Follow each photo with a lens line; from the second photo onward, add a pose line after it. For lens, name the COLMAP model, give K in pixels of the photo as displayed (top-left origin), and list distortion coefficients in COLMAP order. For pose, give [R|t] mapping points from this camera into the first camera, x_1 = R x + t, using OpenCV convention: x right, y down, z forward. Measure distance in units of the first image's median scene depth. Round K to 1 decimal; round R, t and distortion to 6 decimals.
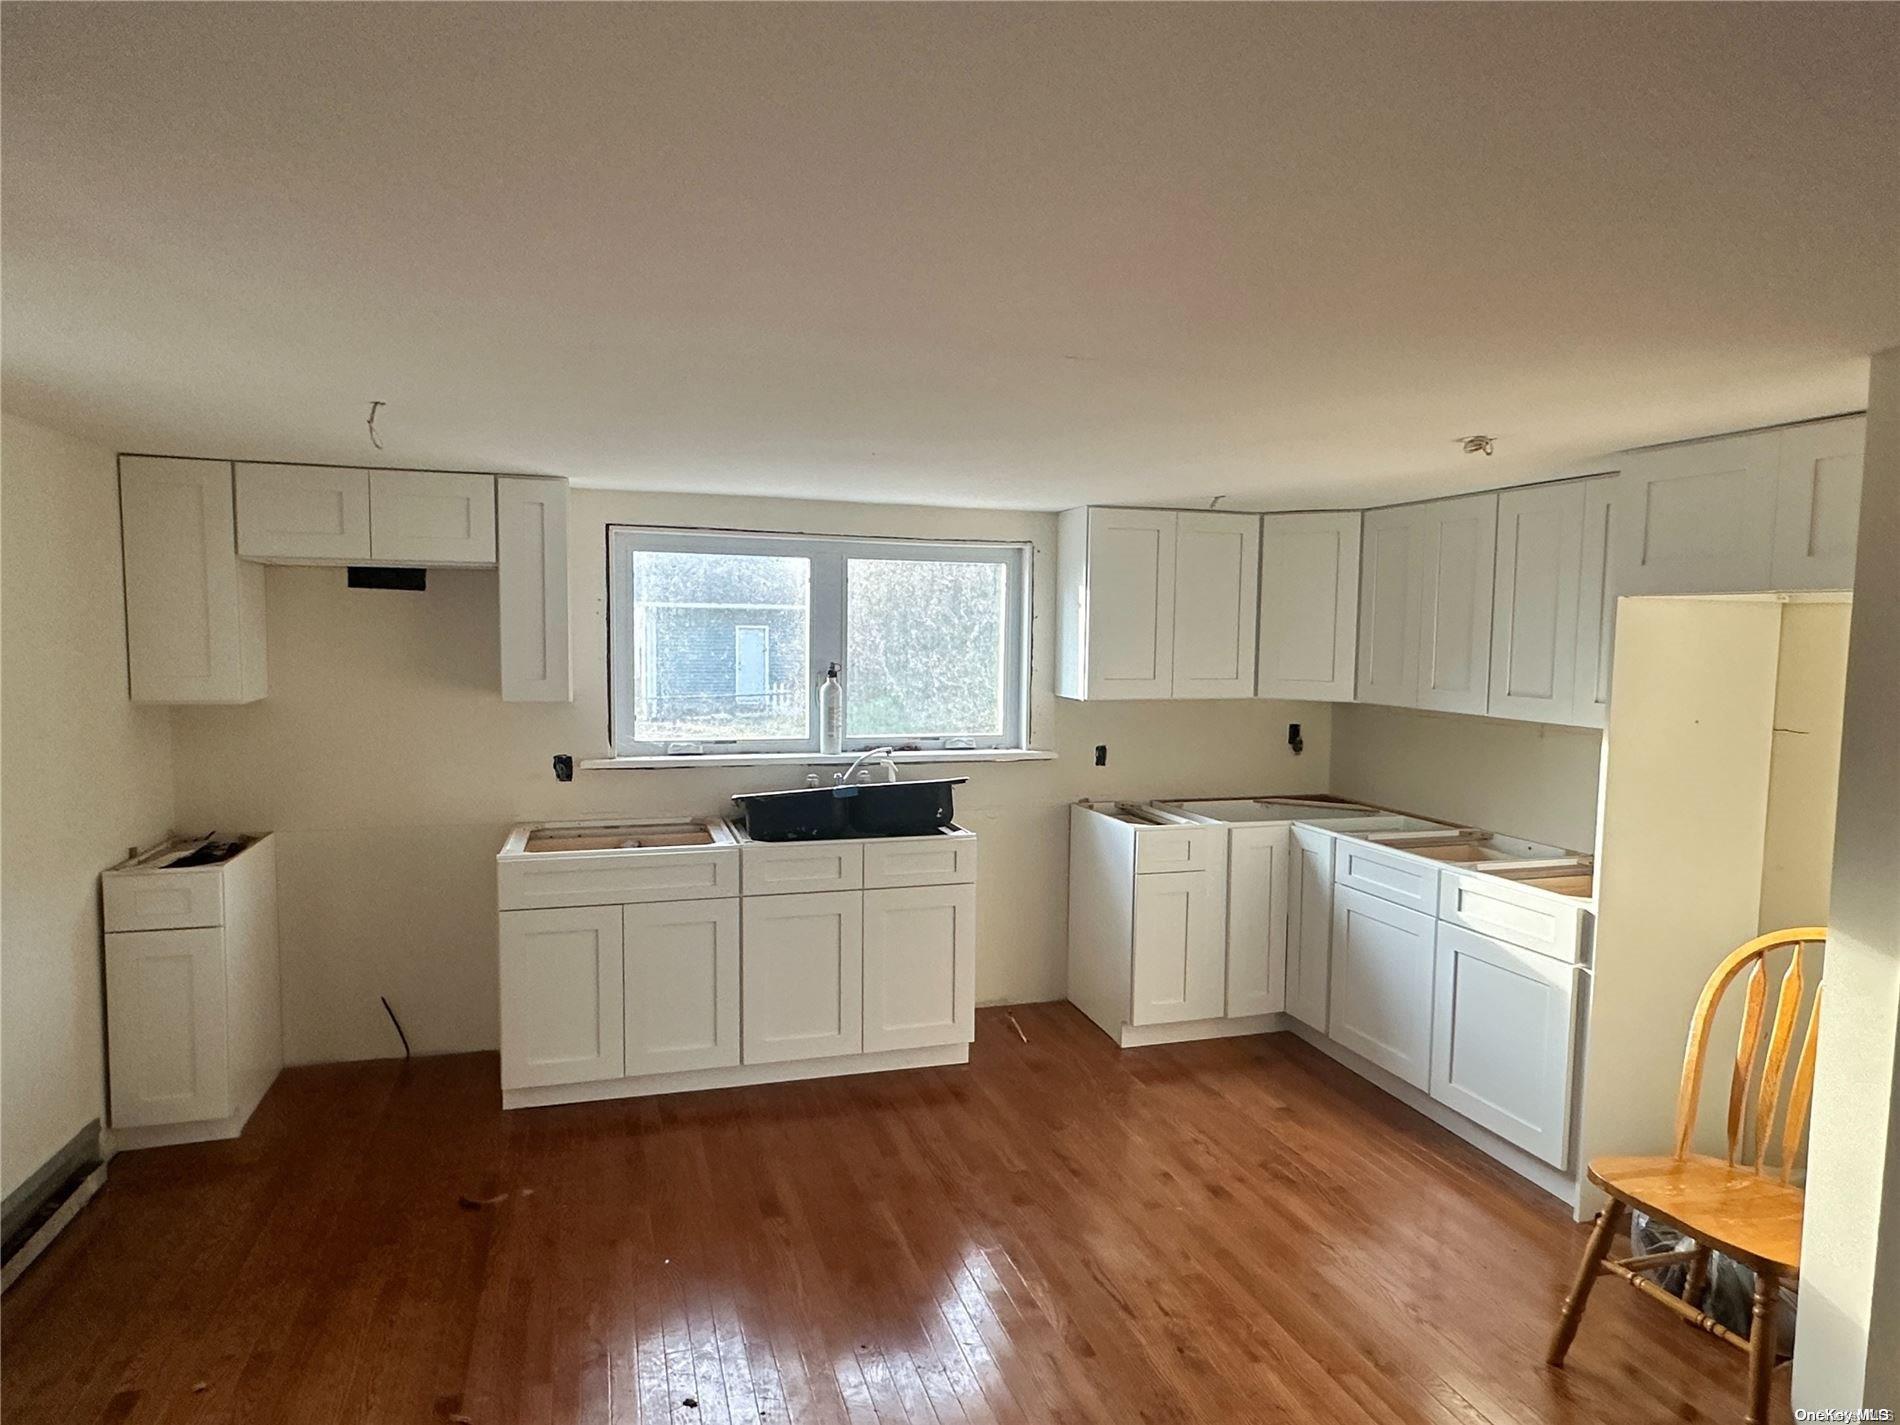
lens RADIAL K [[1100.7, 0, 943.0], [0, 1100.7, 721.9], [0, 0, 1]] dist [0.003016, -0.000991]
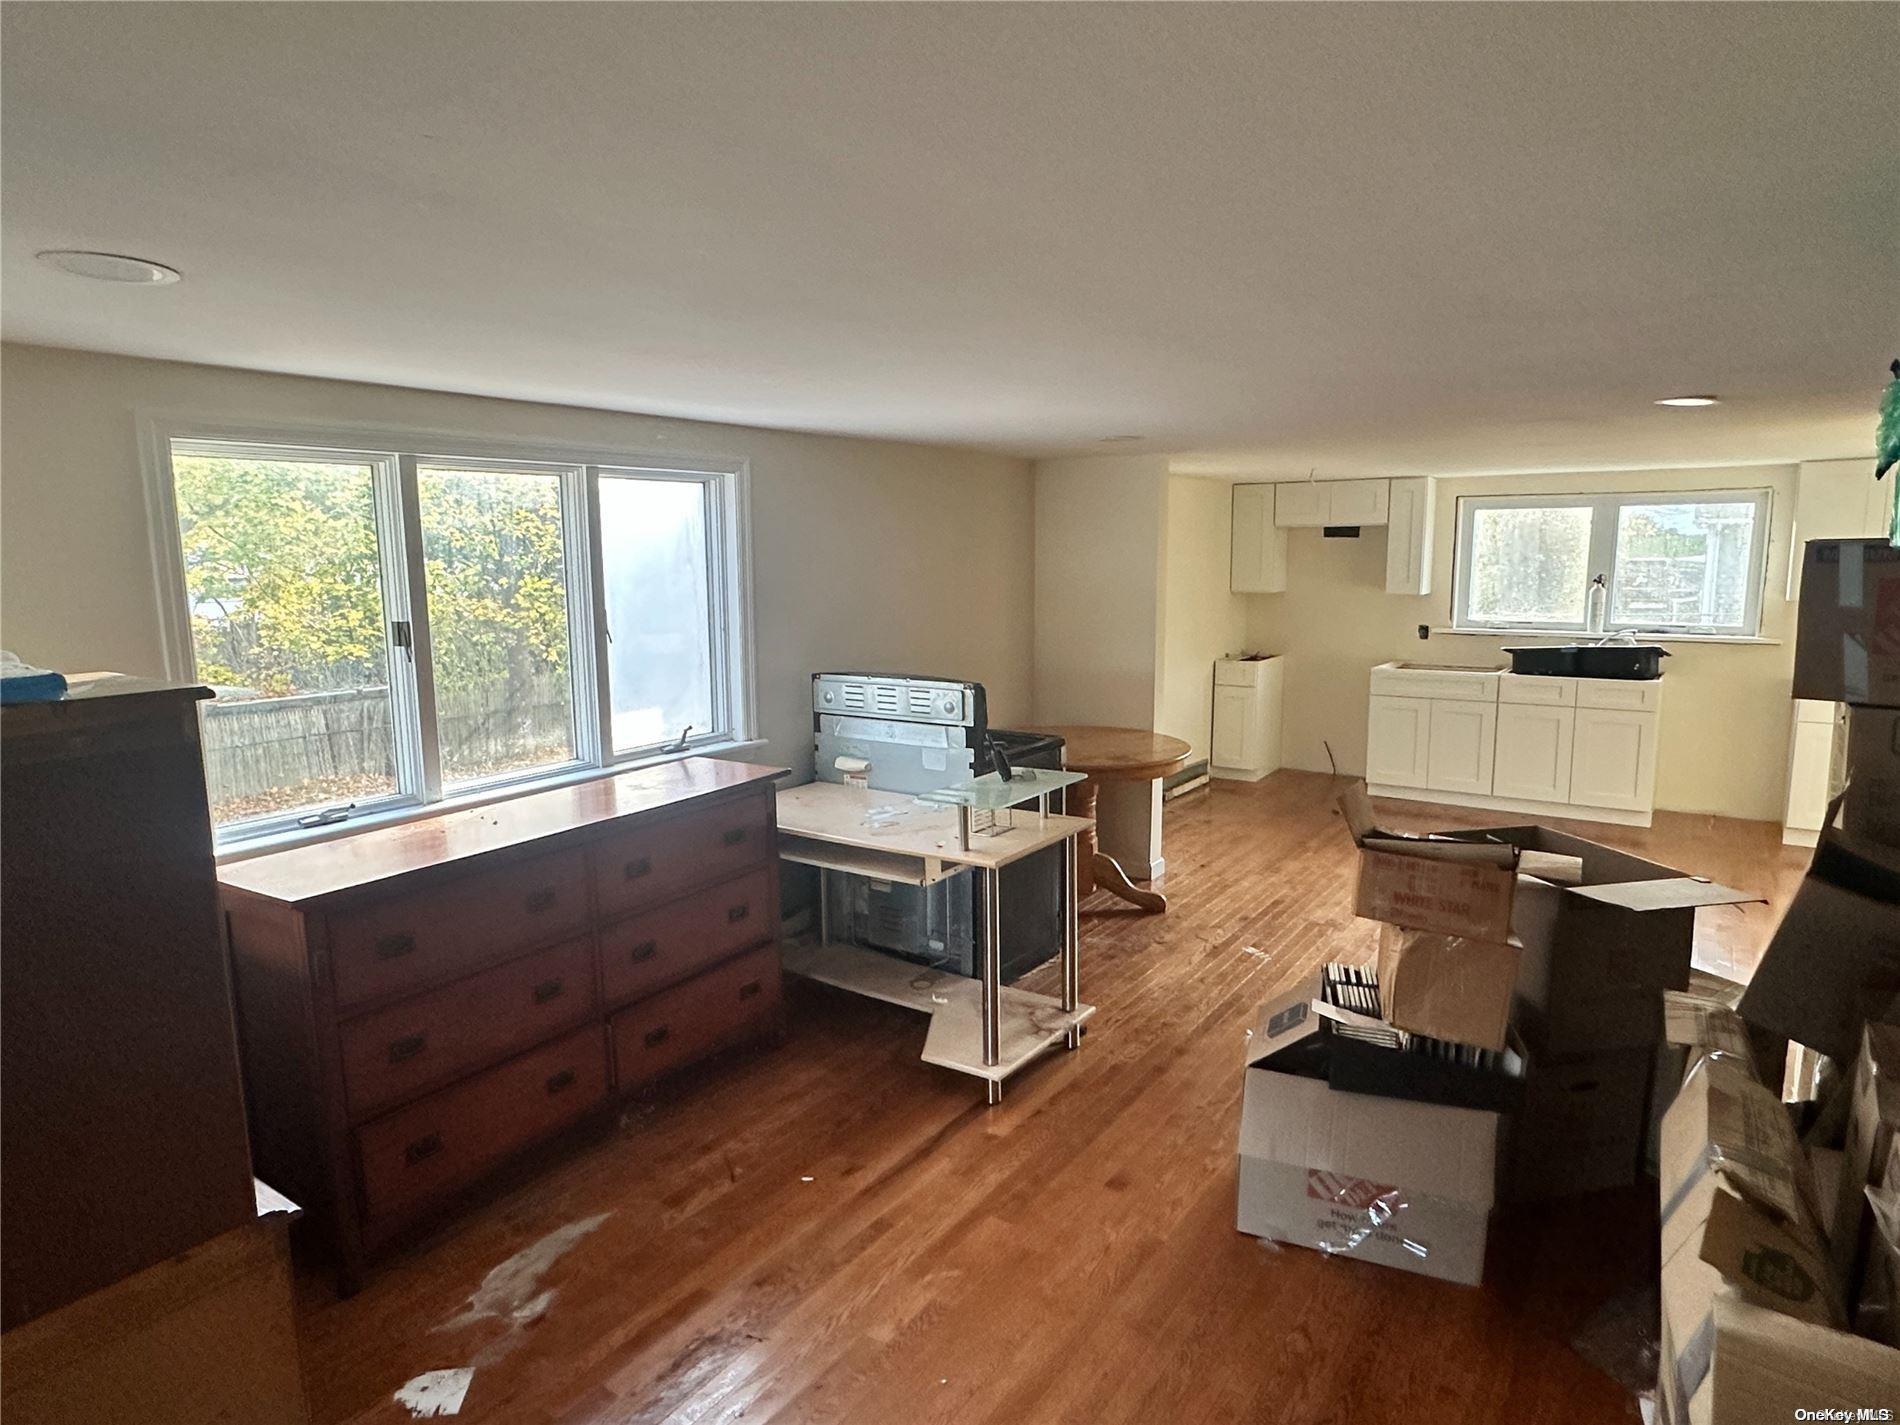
lens RADIAL K [[1100.7, 0, 943.0], [0, 1100.7, 721.9], [0, 0, 1]] dist [0.003016, -0.000991]
pose [[0.614284, 0.100551, -0.782653, 0.612308], [-0.048968, 0.994794, 0.089373, 0.065457], [0.787564, -0.016575, 0.616009, -0.761550]]
